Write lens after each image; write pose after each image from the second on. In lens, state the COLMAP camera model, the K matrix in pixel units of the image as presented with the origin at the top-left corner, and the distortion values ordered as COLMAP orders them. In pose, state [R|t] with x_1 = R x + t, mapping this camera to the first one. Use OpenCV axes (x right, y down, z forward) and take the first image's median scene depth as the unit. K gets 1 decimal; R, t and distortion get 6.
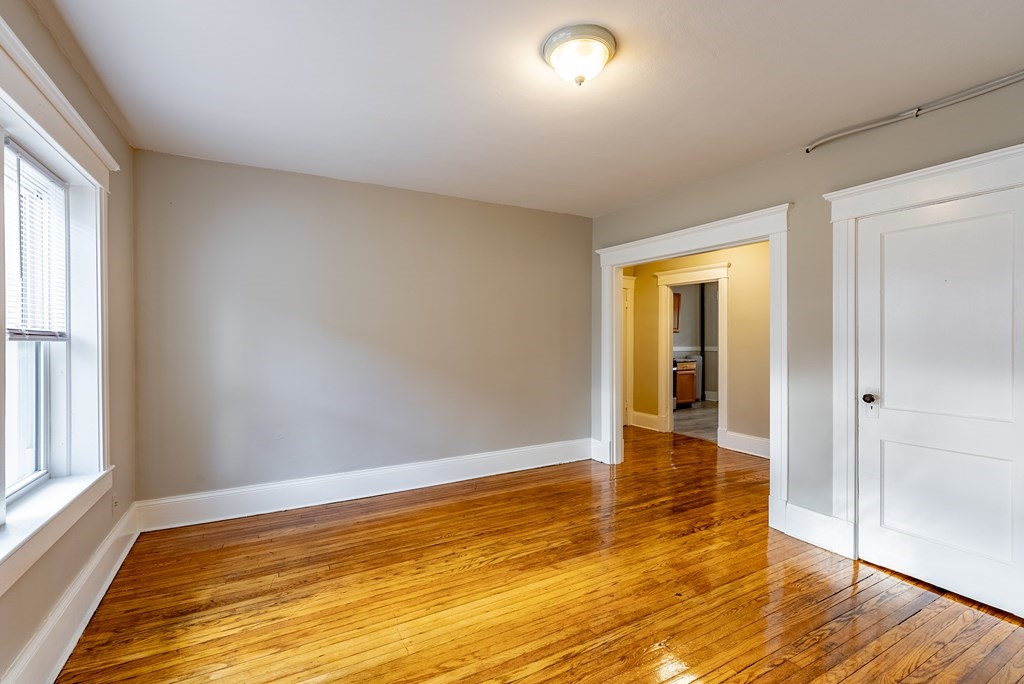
lens RADIAL K [[420.7, 0, 512.0], [0, 420.7, 342.0], [0, 0, 1]] dist [0.000492, -0.000151]
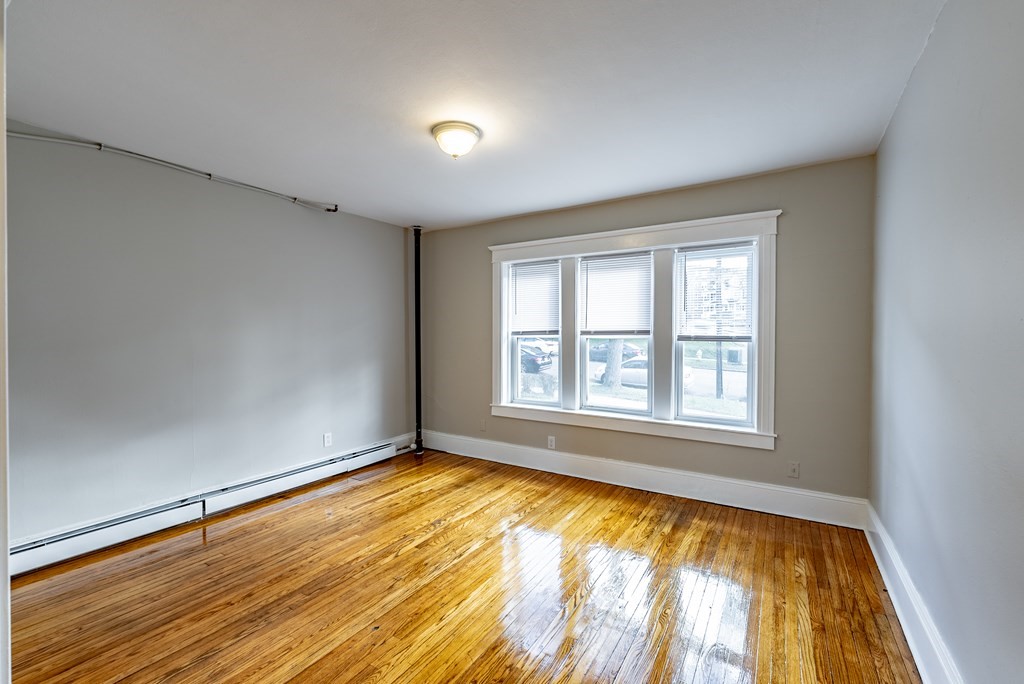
lens RADIAL K [[420.7, 0, 512.0], [0, 420.7, 342.0], [0, 0, 1]] dist [0.000492, -0.000151]
pose [[-0.863280, 0.003005, -0.504716, 0.744024], [-0.006973, 0.999816, 0.017880, -0.081712], [0.504676, 0.018955, -0.863101, 2.400976]]
